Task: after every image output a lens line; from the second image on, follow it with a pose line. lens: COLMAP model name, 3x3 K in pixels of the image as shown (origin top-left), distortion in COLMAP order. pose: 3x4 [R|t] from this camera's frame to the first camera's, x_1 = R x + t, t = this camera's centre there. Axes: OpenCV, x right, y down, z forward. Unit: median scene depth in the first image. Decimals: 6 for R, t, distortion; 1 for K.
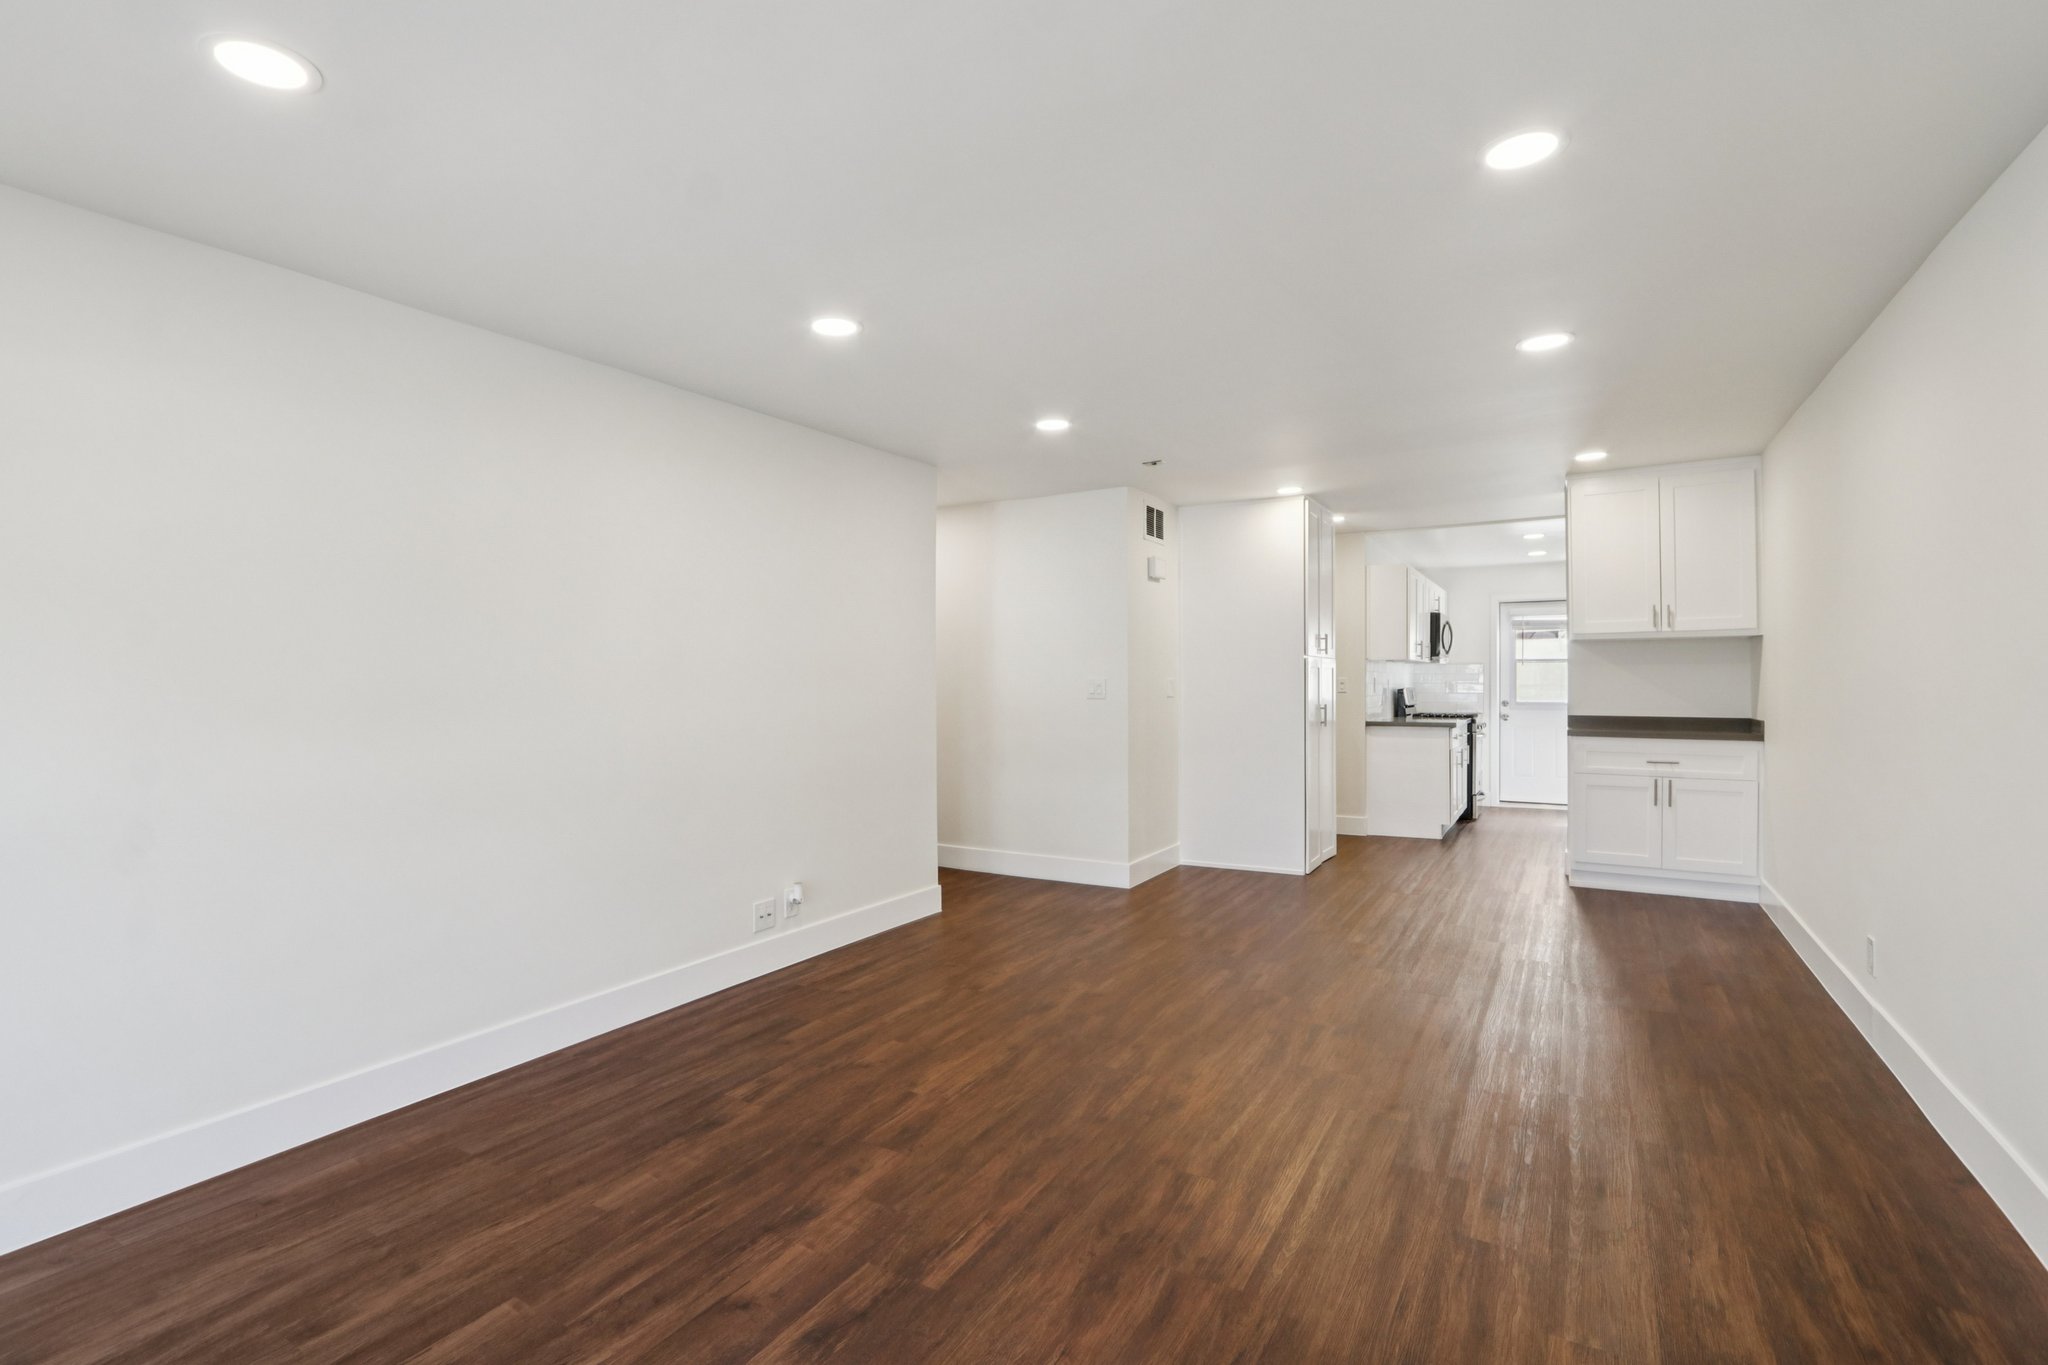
lens RADIAL K [[962.2, 0, 1013.1], [0, 962.2, 684.5], [0, 0, 1]] dist [-0.016374, 0.001968]
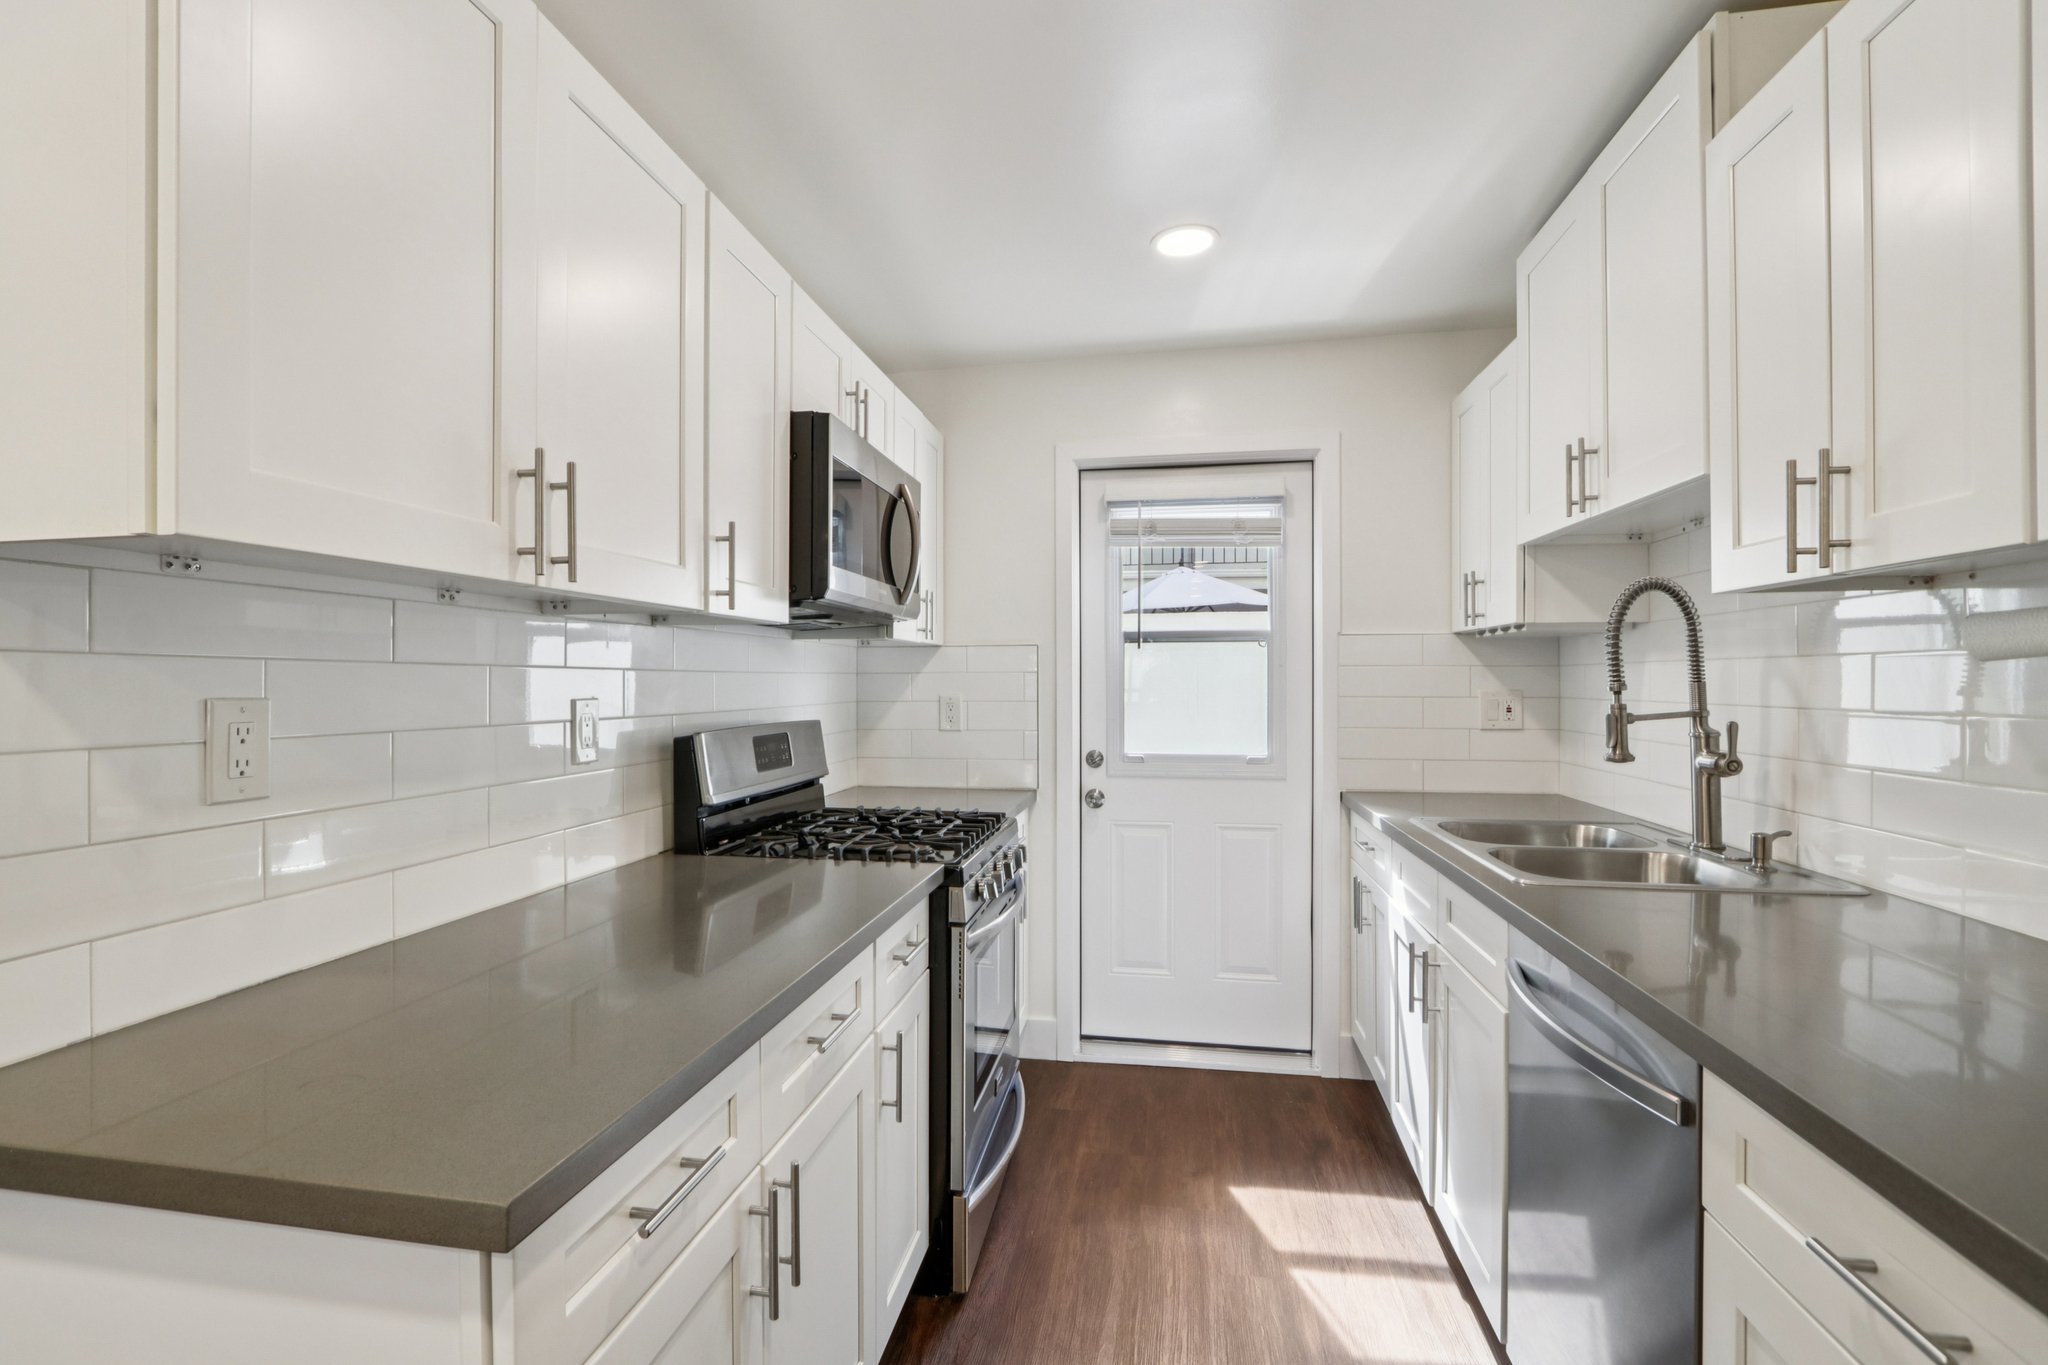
lens RADIAL K [[962.2, 0, 1019.3], [0, 962.2, 678.2], [0, 0, 1]] dist [-0.016374, 0.001968]
pose [[0.932369, 0.000881, 0.361506, 0.366548], [0.001285, 0.999983, -0.005751, -0.006983], [-0.361505, 0.005826, 0.932352, 0.693557]]
